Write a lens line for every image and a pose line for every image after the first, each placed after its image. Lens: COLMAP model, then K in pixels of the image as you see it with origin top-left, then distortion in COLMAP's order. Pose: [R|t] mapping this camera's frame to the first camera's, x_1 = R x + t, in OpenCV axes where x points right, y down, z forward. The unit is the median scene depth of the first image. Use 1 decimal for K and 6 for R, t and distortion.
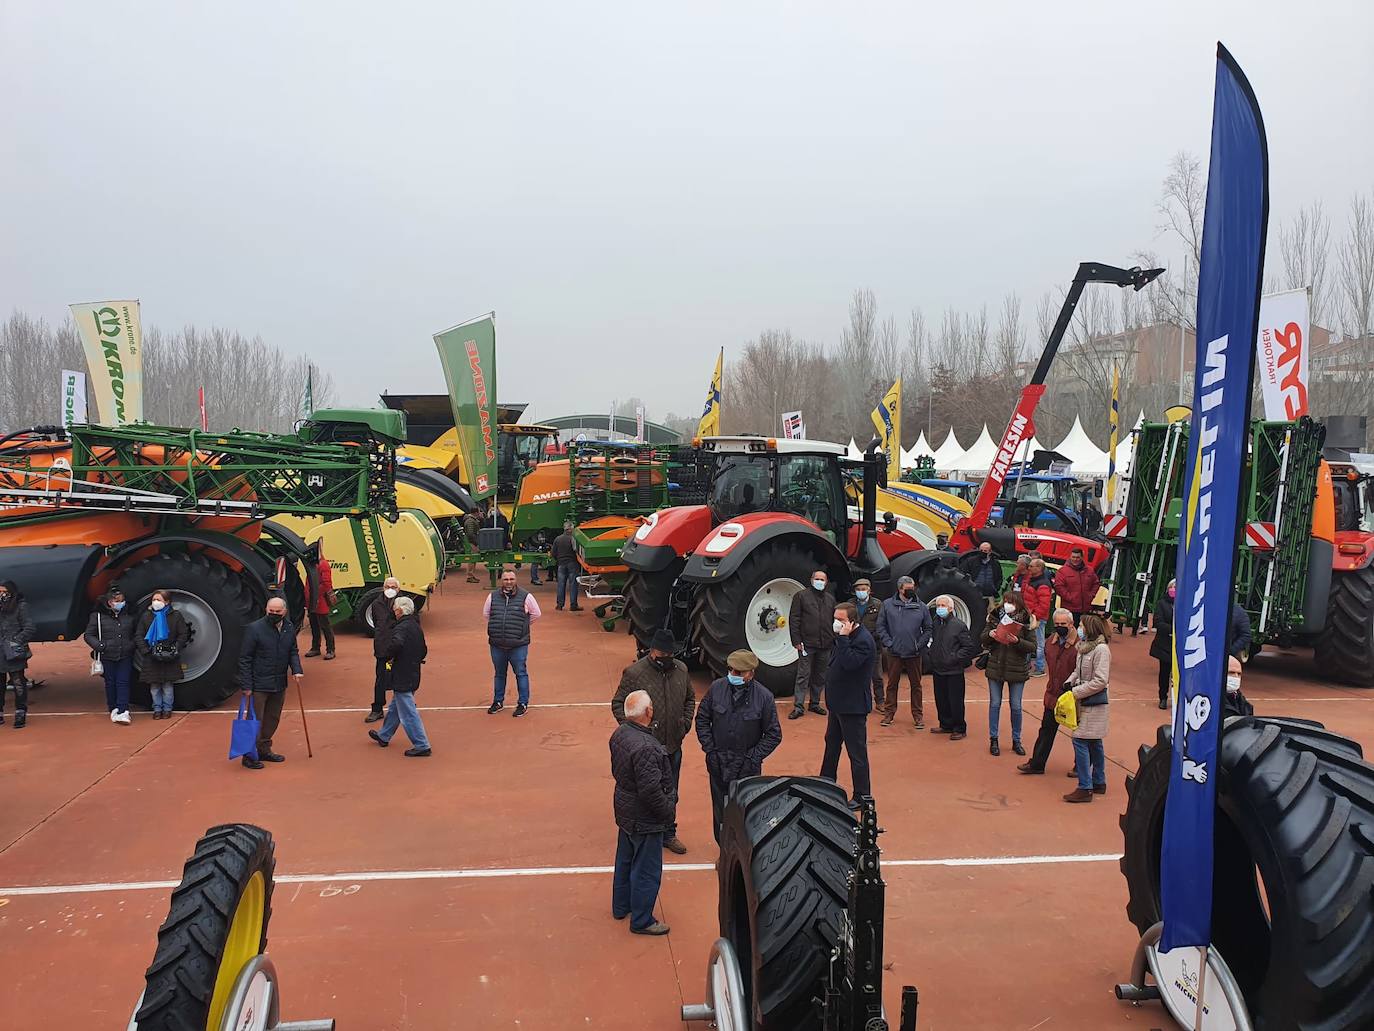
lens RADIAL K [[1111.3, 0, 677.1], [0, 1111.3, 526.6], [0, 0, 1]] dist [0.065815, -0.074549]
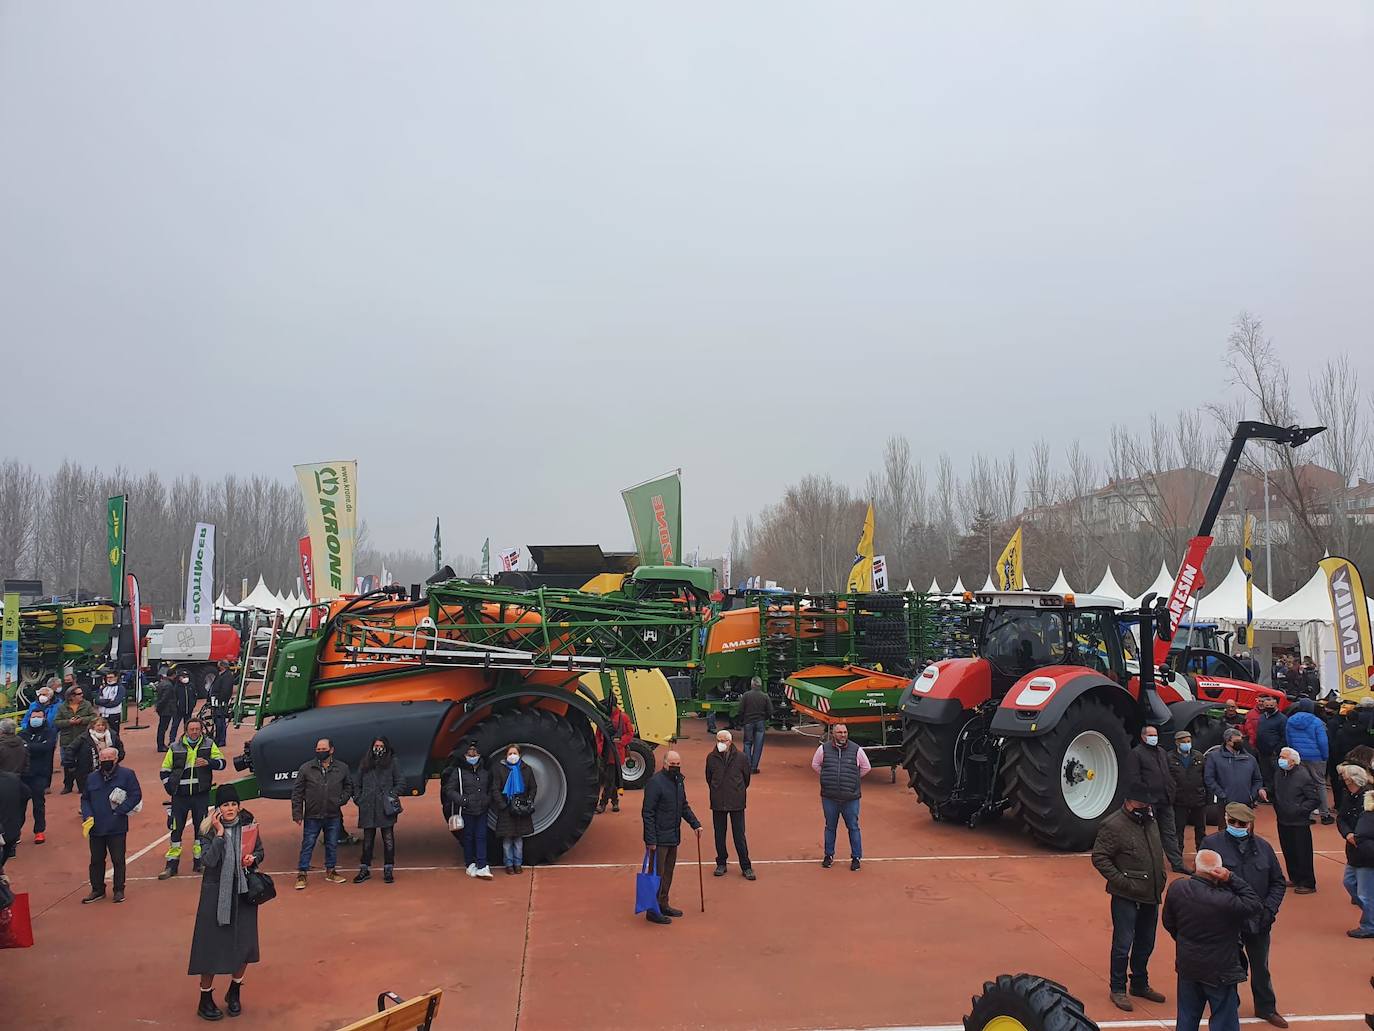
lens RADIAL K [[1111.3, 0, 686.1], [0, 1111.3, 507.7], [0, 0, 1]] dist [0.065815, -0.074549]
pose [[0.999976, -0.003523, 0.005953, -0.287904], [0.004337, 0.989736, -0.142841, -0.011027], [-0.005389, 0.142863, 0.989728, -0.050718]]
